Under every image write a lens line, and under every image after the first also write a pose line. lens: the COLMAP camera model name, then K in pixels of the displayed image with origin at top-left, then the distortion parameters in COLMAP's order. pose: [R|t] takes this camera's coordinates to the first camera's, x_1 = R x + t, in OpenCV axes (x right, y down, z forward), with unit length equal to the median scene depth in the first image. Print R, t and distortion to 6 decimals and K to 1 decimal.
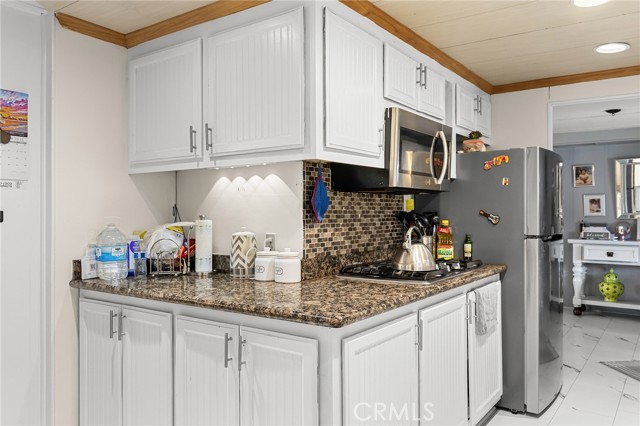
lens RADIAL K [[495.0, 0, 321.8], [0, 495.0, 212.5], [0, 0, 1]] dist [-0.003934, -0.000031]
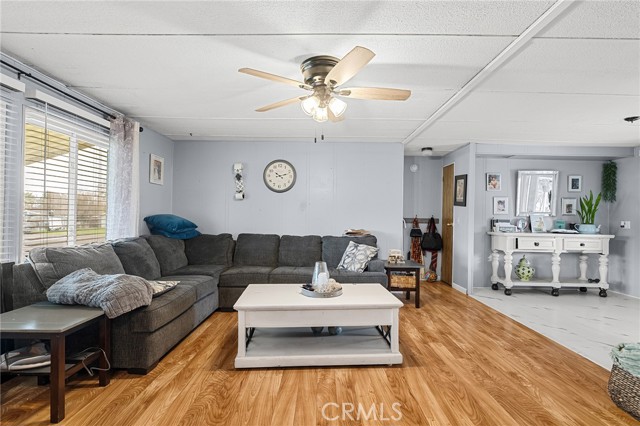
lens RADIAL K [[312.0, 0, 320.3], [0, 312.0, 214.1], [0, 0, 1]] dist [-0.001451, 0.000828]
pose [[0.814875, 0.016502, 0.579402, -0.960863], [-0.014895, 0.999861, -0.007528, 0.067338], [-0.579445, -0.002495, 0.815007, 2.014225]]
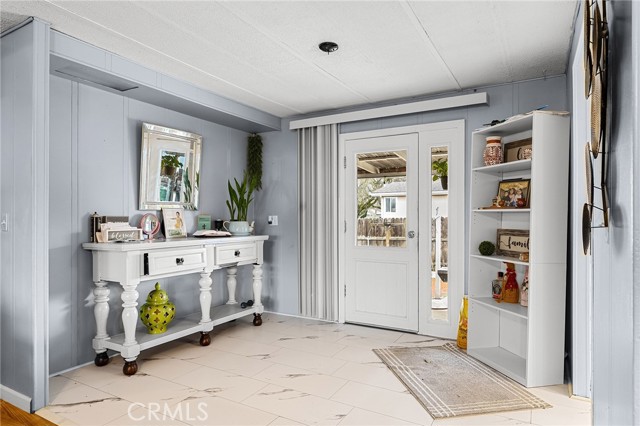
lens RADIAL K [[385.0, 0, 321.8], [0, 385.0, 216.8], [0, 0, 1]] dist [0.006654, 0.002301]
pose [[-0.100511, -0.001983, 0.994934, 0.134521], [0.002827, 0.999993, 0.002279, 0.070766], [-0.994932, 0.003041, -0.100505, 2.572008]]
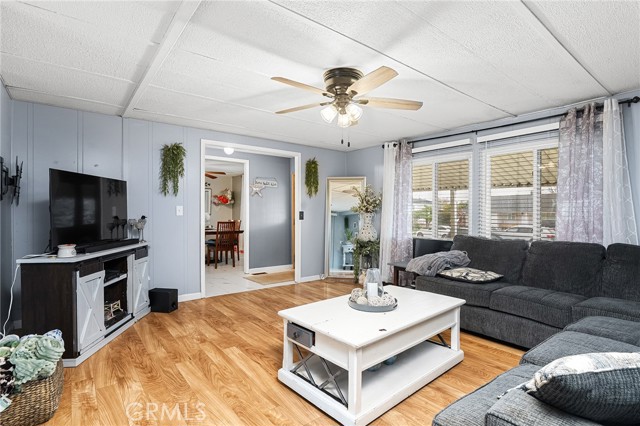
lens RADIAL K [[325.6, 0, 324.5], [0, 325.6, 209.9], [0, 0, 1]] dist [0.000098, 0.000156]
pose [[-0.275493, -0.003110, -0.961298, 1.041102], [0.000247, 0.999995, -0.003306, 0.052782], [0.961303, -0.001148, -0.275490, 3.274779]]
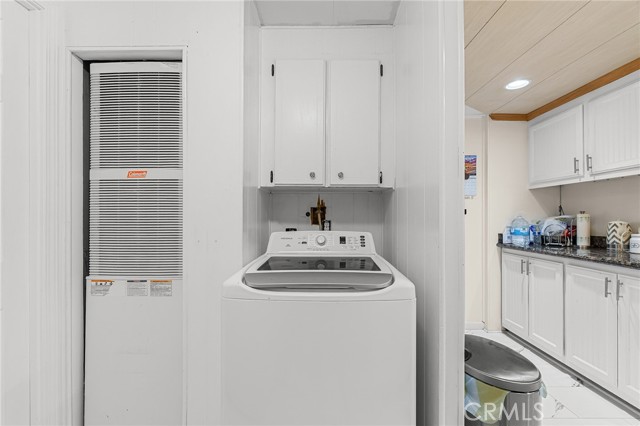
lens RADIAL K [[282.1, 0, 321.6], [0, 282.1, 215.1], [0, 0, 1]] dist [-0.004036, 0.000485]
pose [[0.575292, -0.002140, -0.817946, 0.023949], [-0.003072, 0.999984, -0.004777, 0.028725], [0.817943, 0.005261, 0.575276, -0.253031]]
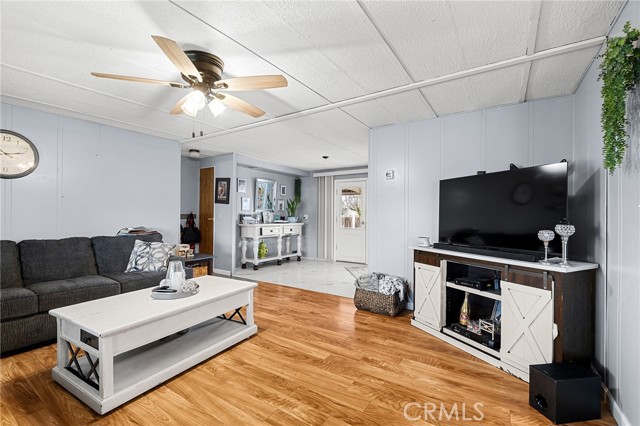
lens RADIAL K [[282.1, 0, 320.0], [0, 282.1, 214.9], [0, 0, 1]] dist [-0.004036, 0.000485]
pose [[-0.031568, -0.000731, 0.999501, -1.347992], [-0.005099, 0.999987, 0.000570, 0.069720], [-0.999489, -0.005078, -0.031571, 2.557986]]
